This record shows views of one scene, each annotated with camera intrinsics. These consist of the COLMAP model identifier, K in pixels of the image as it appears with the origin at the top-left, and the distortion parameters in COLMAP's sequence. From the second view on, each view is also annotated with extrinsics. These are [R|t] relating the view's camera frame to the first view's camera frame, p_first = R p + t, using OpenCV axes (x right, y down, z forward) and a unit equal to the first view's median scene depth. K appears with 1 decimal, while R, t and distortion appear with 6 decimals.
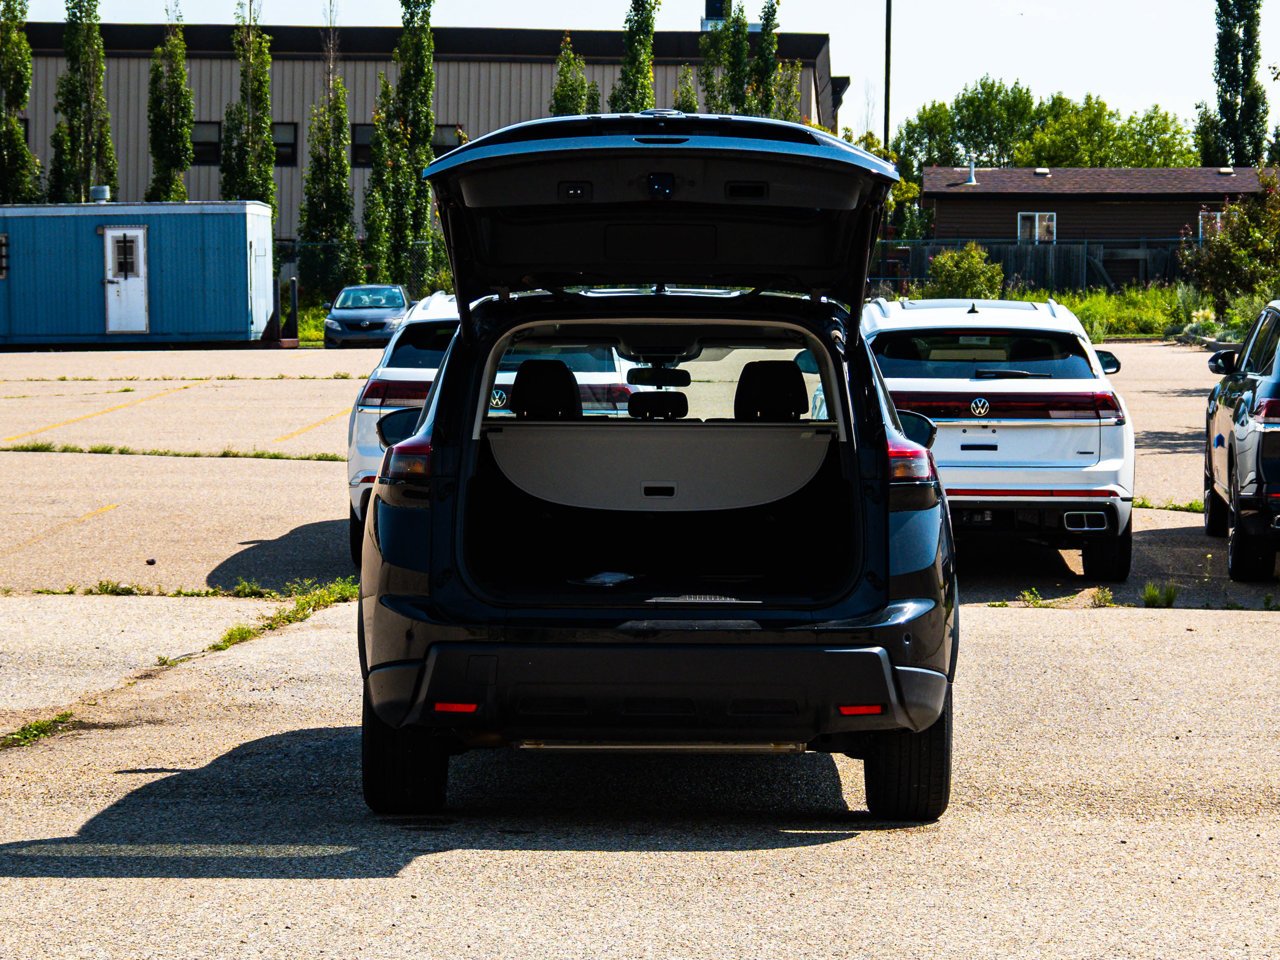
lens RADIAL K [[5067.0, 0, 640.0], [0, 5067.0, 480.0], [0, 0, 1]] dist [-0.001615, -0.020538]
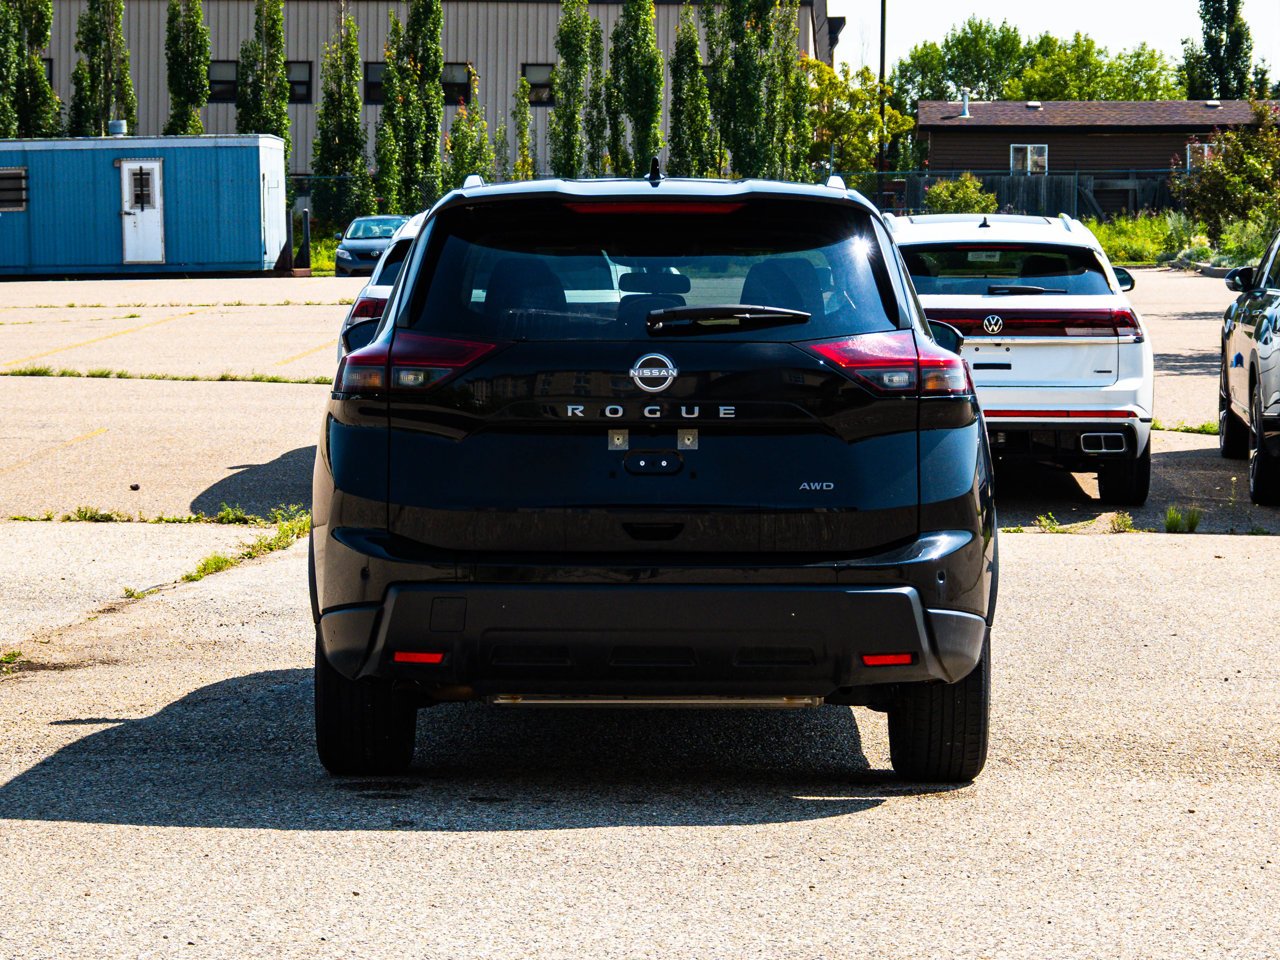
lens RADIAL K [[4464.8, 0, 640.0], [0, 4464.8, 480.0], [0, 0, 1]] dist [-0.041011, -0.599174]
pose [[0.999996, -0.002032, -0.002145, 0.001949], [0.002065, 0.999879, 0.015397, 0.001903], [0.002114, -0.015402, 0.999879, 0.150725]]
